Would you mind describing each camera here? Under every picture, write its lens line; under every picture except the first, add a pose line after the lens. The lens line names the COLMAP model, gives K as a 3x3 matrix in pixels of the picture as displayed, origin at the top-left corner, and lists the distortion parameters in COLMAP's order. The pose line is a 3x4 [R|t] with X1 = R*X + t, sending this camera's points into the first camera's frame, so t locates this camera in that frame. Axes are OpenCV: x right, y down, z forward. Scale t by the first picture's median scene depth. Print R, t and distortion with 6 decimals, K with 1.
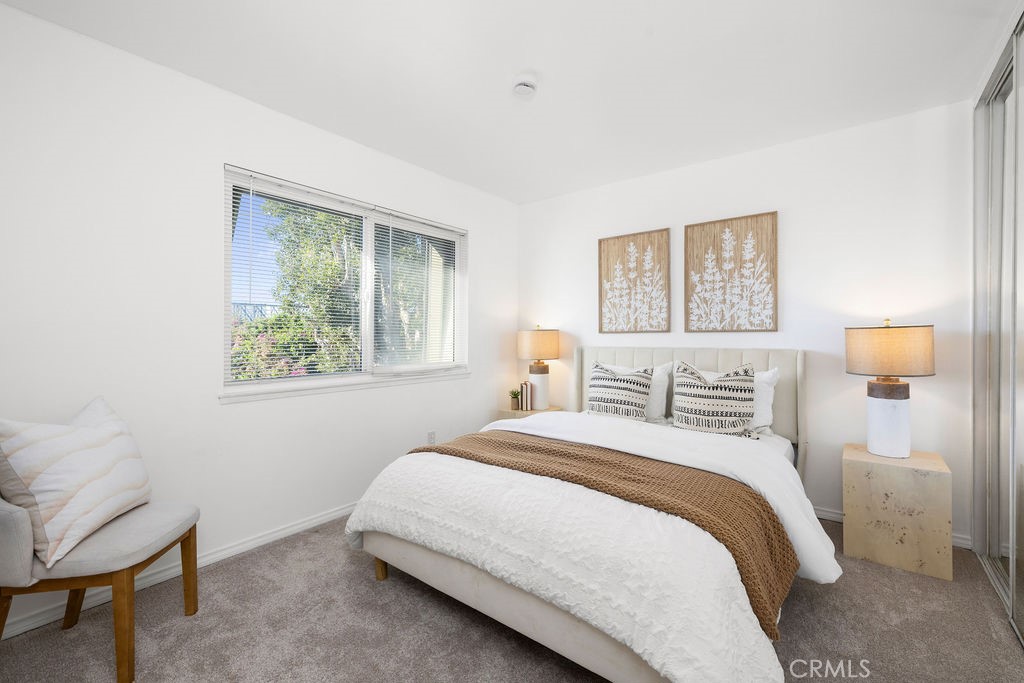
lens RADIAL K [[430.7, 0, 532.7], [0, 430.7, 337.9], [0, 0, 1]] dist [0.000707, 0.000181]
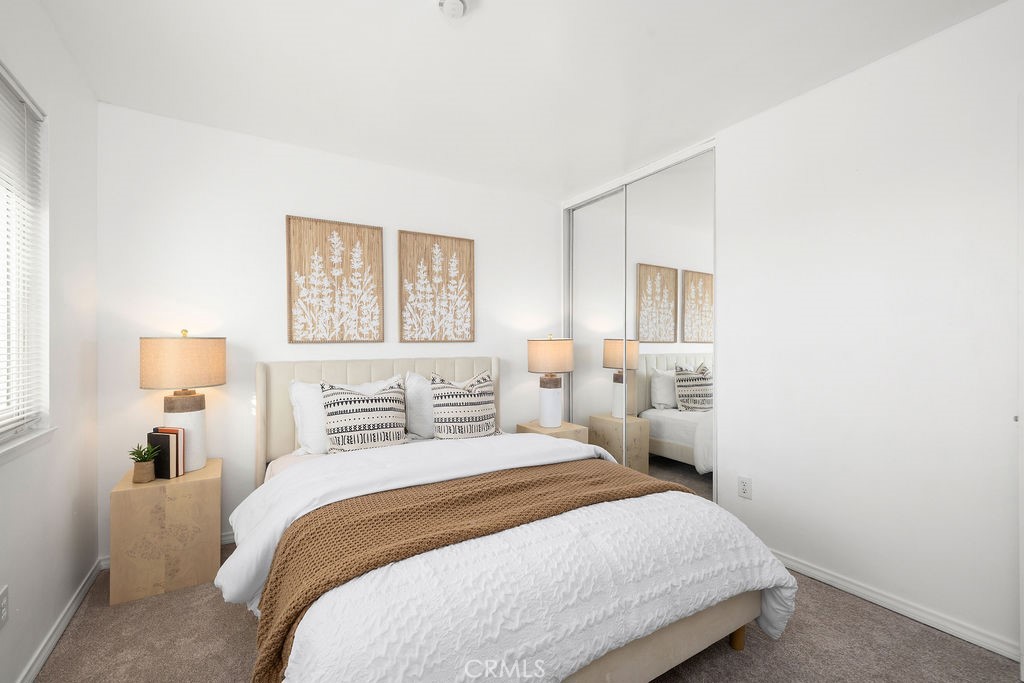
lens RADIAL K [[430.7, 0, 510.7], [0, 430.7, 339.7], [0, 0, 1]] dist [0.000707, 0.000181]
pose [[0.364374, 0.009294, 0.931206, -0.445541], [0.008797, 0.999871, -0.013422, -0.004021], [-0.931211, 0.013083, 0.364245, 0.433937]]
